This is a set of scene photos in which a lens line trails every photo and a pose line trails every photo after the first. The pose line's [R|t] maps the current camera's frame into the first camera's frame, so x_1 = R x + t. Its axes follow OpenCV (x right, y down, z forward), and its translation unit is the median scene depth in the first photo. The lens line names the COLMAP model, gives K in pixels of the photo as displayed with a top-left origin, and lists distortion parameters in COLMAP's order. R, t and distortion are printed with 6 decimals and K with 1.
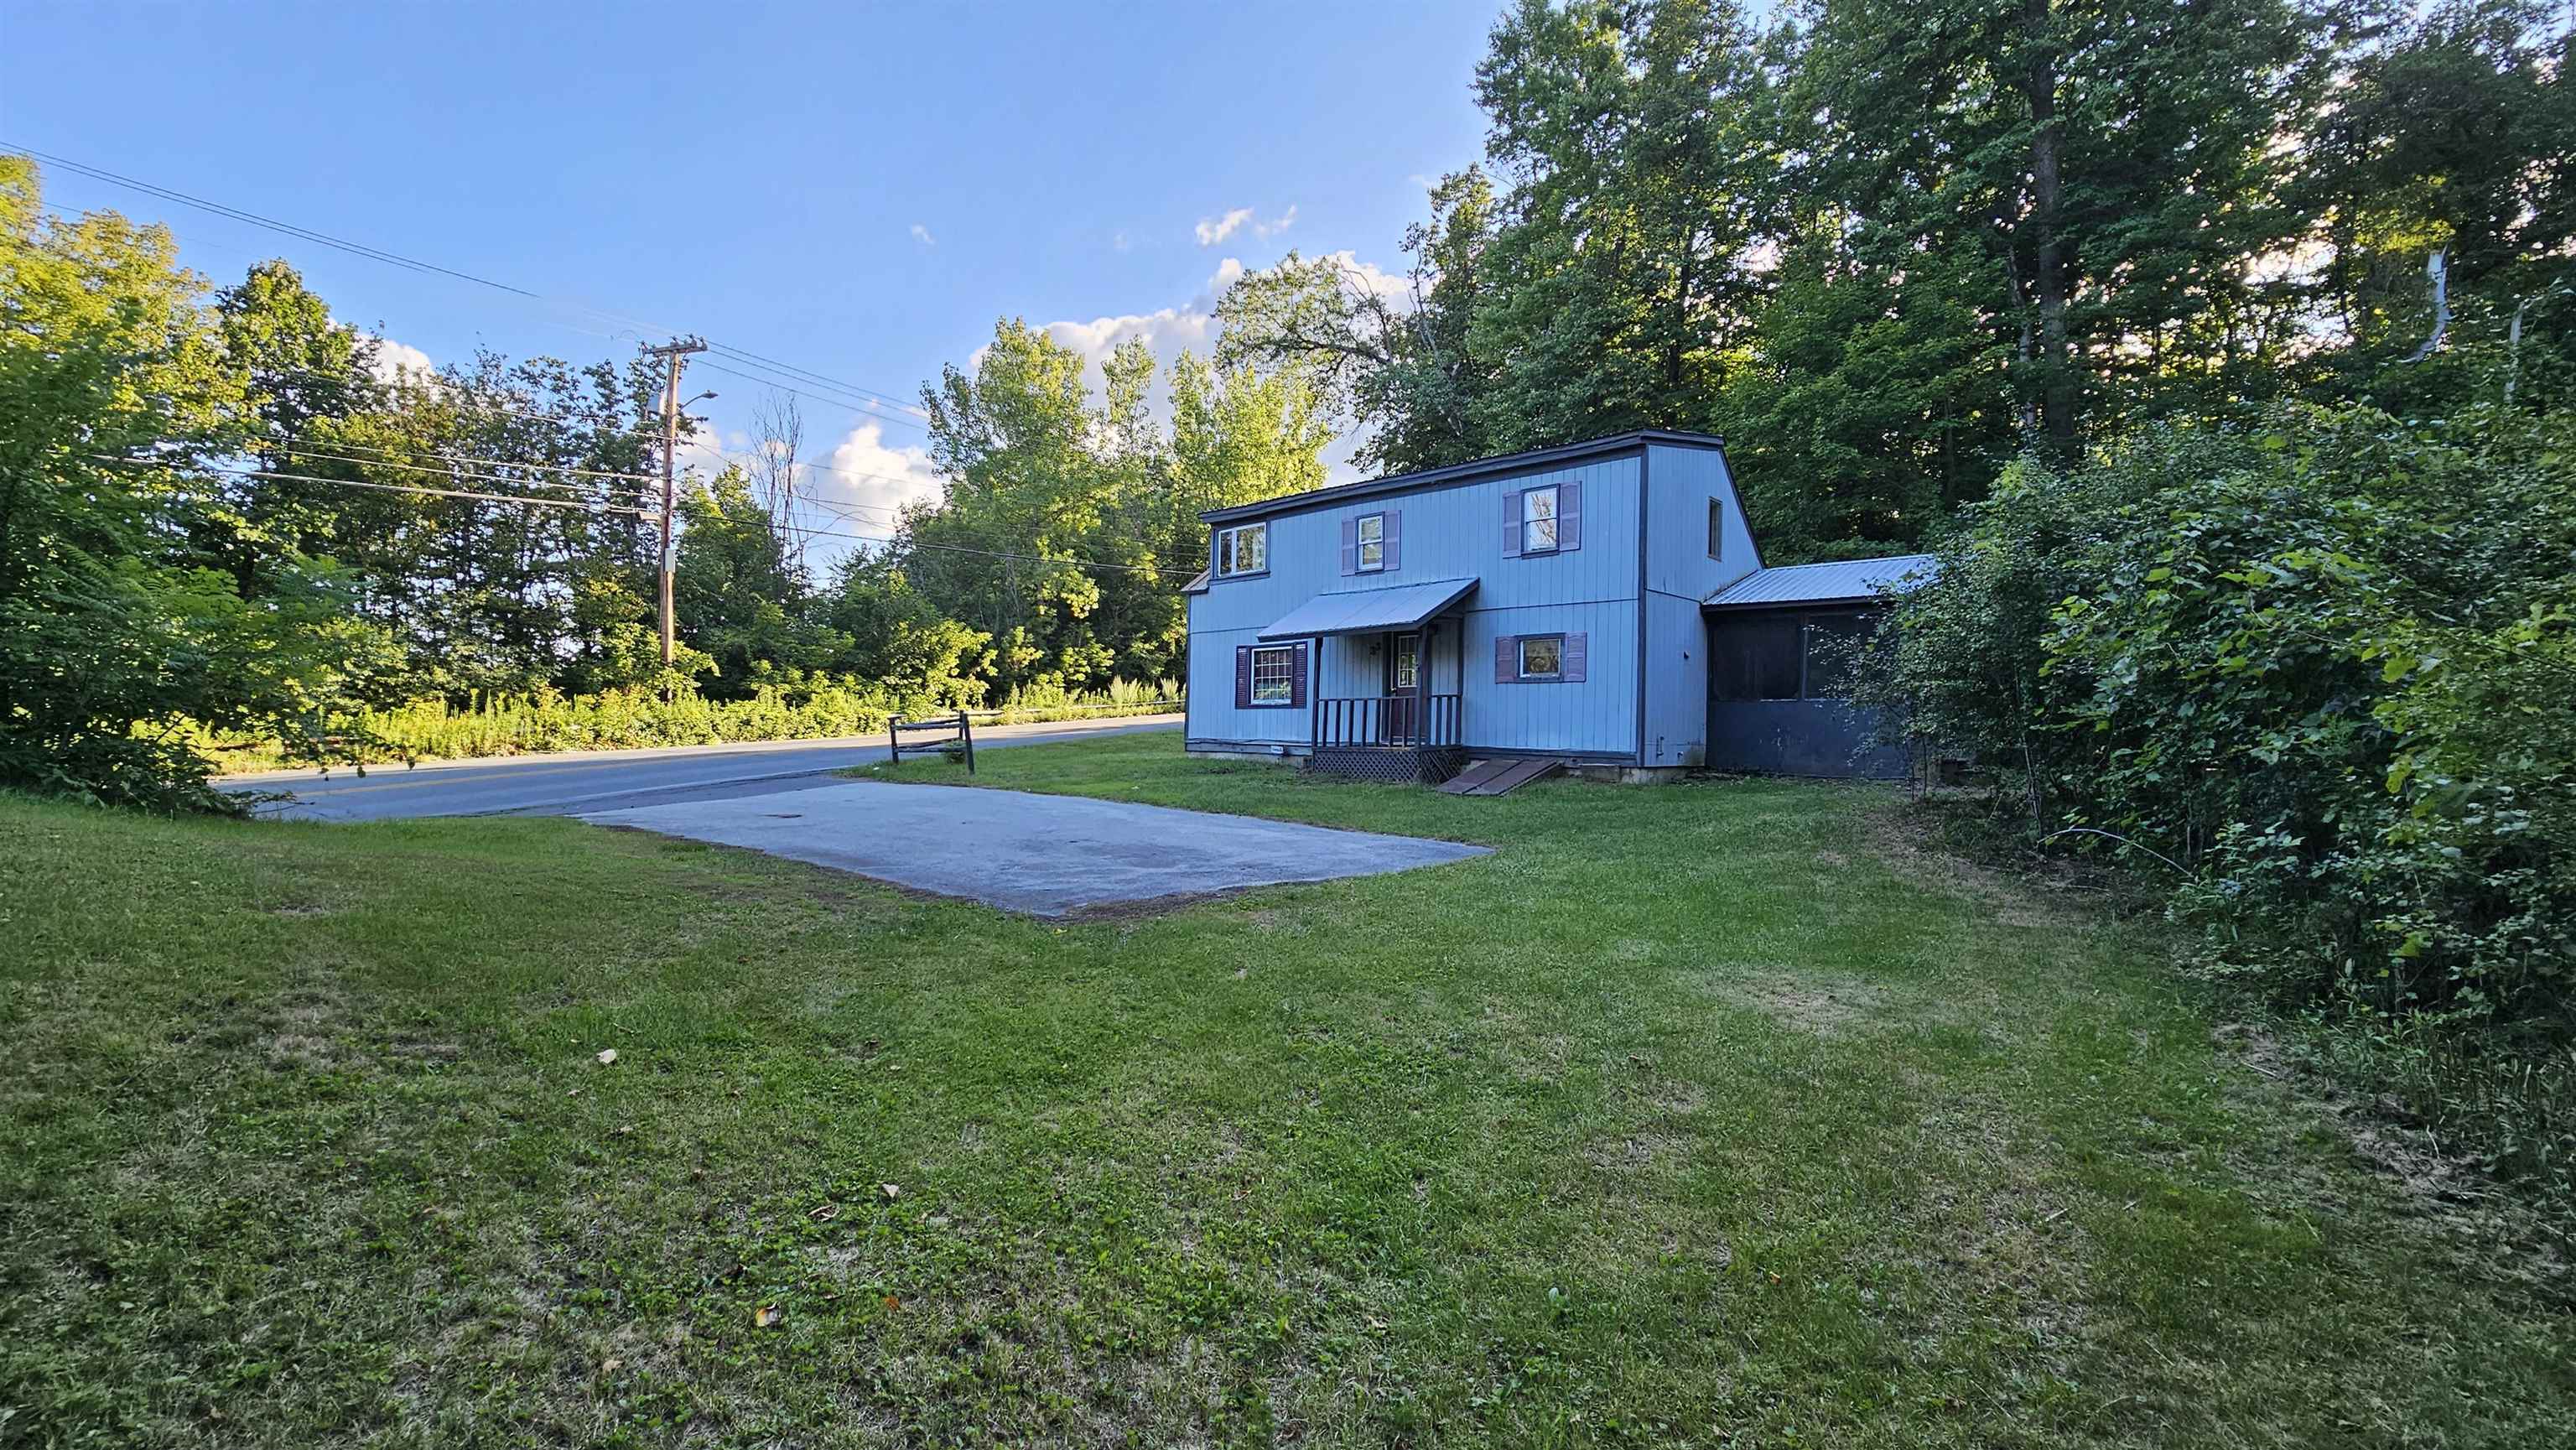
lens RADIAL K [[1051.3, 0, 1286.9], [0, 1051.3, 747.7], [0, 0, 1]] dist [0.004694, -0.000938]
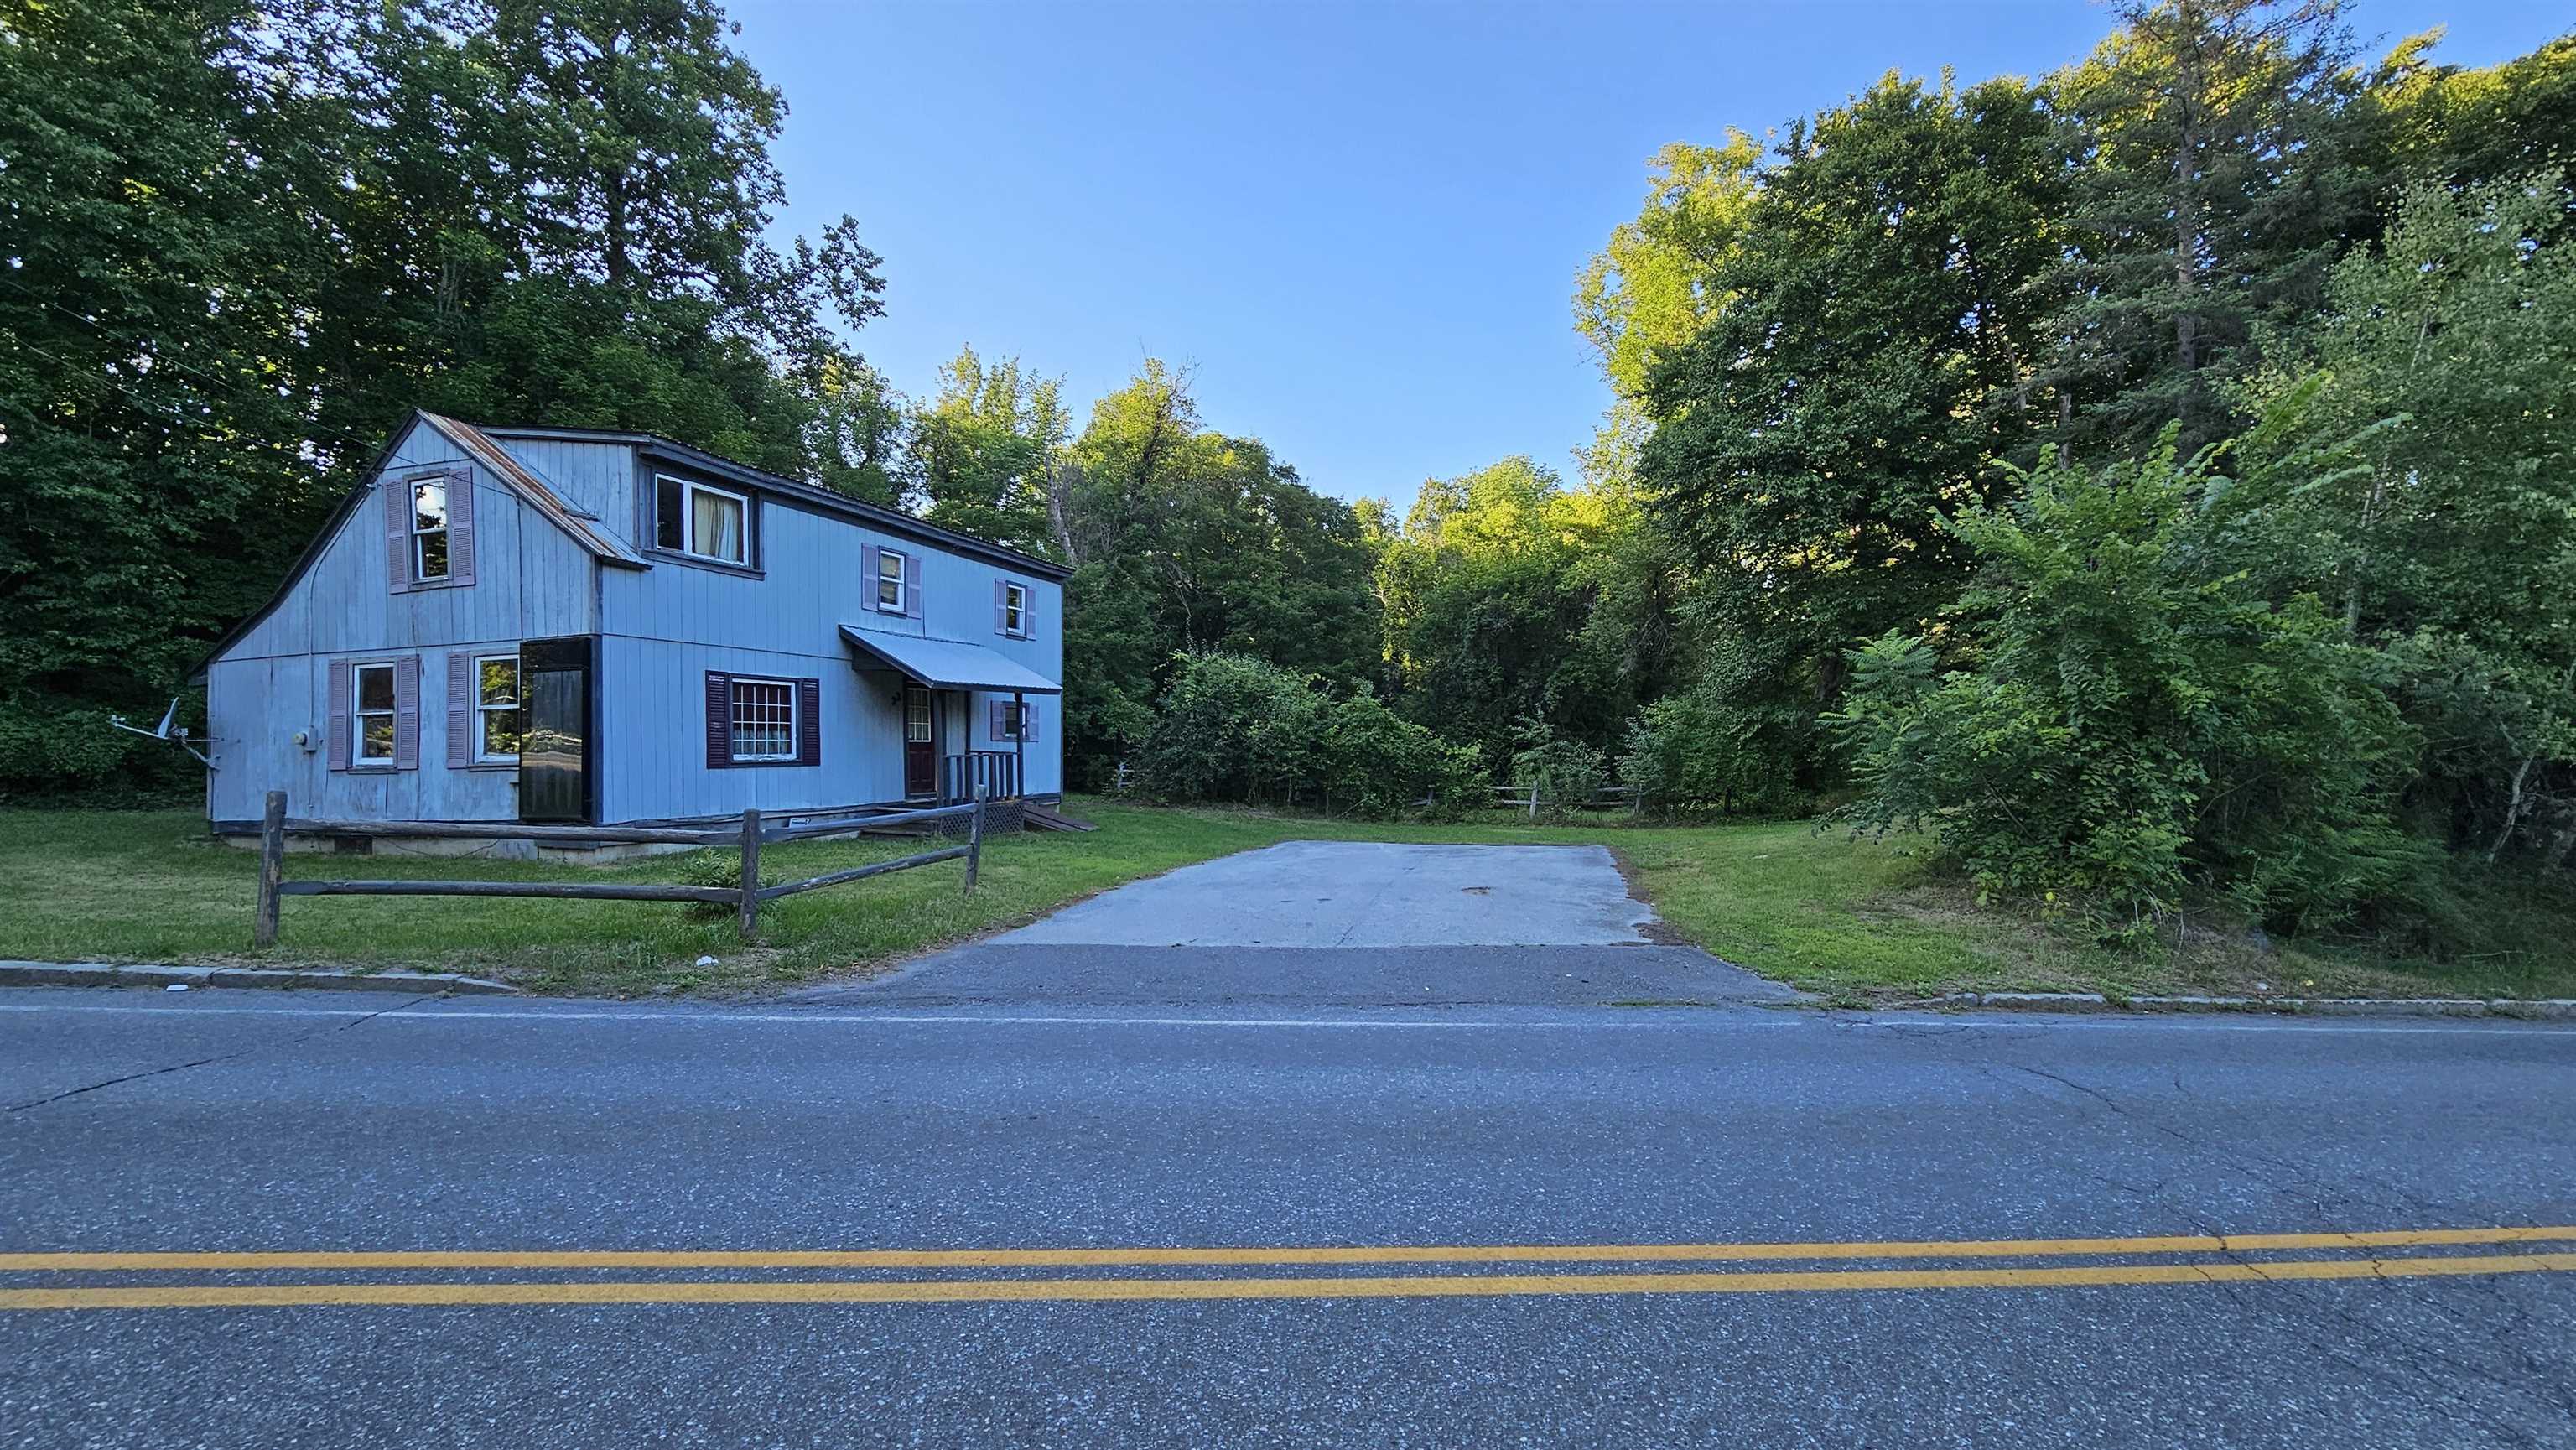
lens RADIAL K [[1051.3, 0, 1296.0], [0, 1051.3, 740.2], [0, 0, 1]] dist [0.004694, -0.000938]
pose [[-0.430182, 0.001850, 0.902740, -1.003149], [0.024279, 0.999660, 0.009521, -0.066460], [-0.902415, 0.026014, -0.430081, 1.224872]]
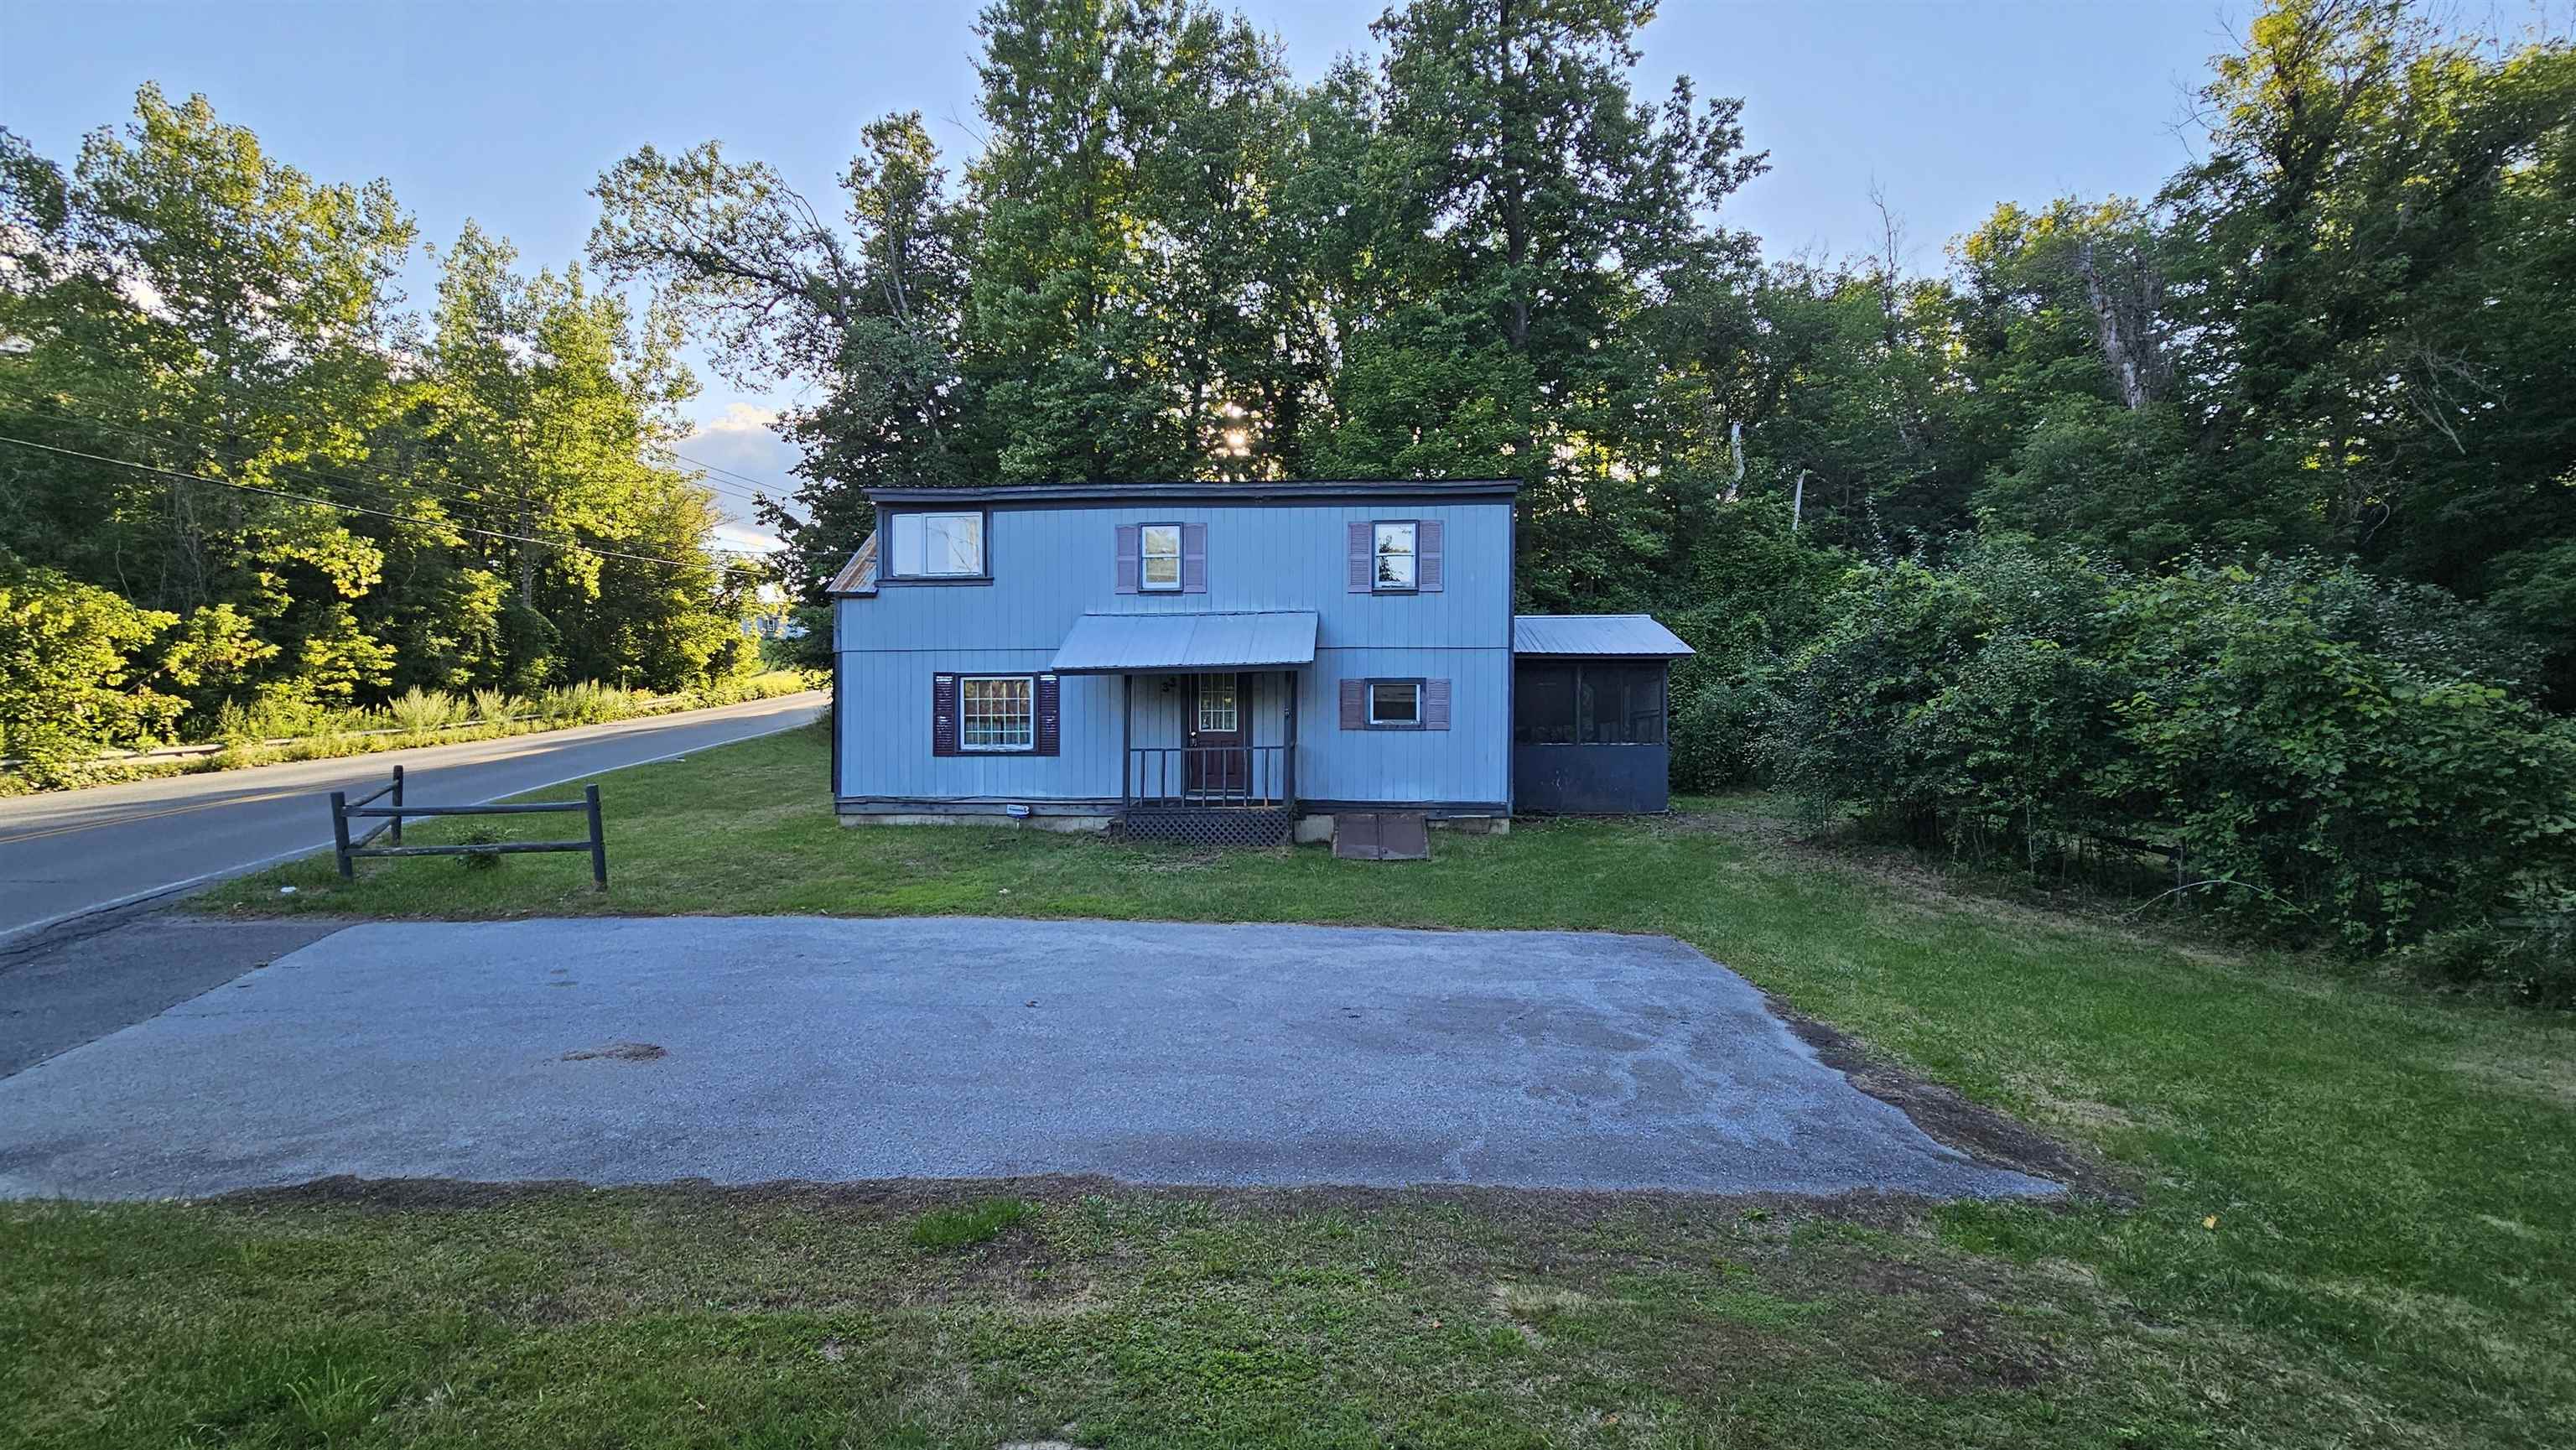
lens RADIAL K [[1051.3, 0, 1275.2], [0, 1051.3, 747.9], [0, 0, 1]] dist [0.004694, -0.000938]
pose [[0.771657, -0.023467, 0.635606, -0.433796], [0.023355, 0.999691, 0.008556, -0.056108], [-0.635610, 0.008242, 0.771966, 0.343833]]
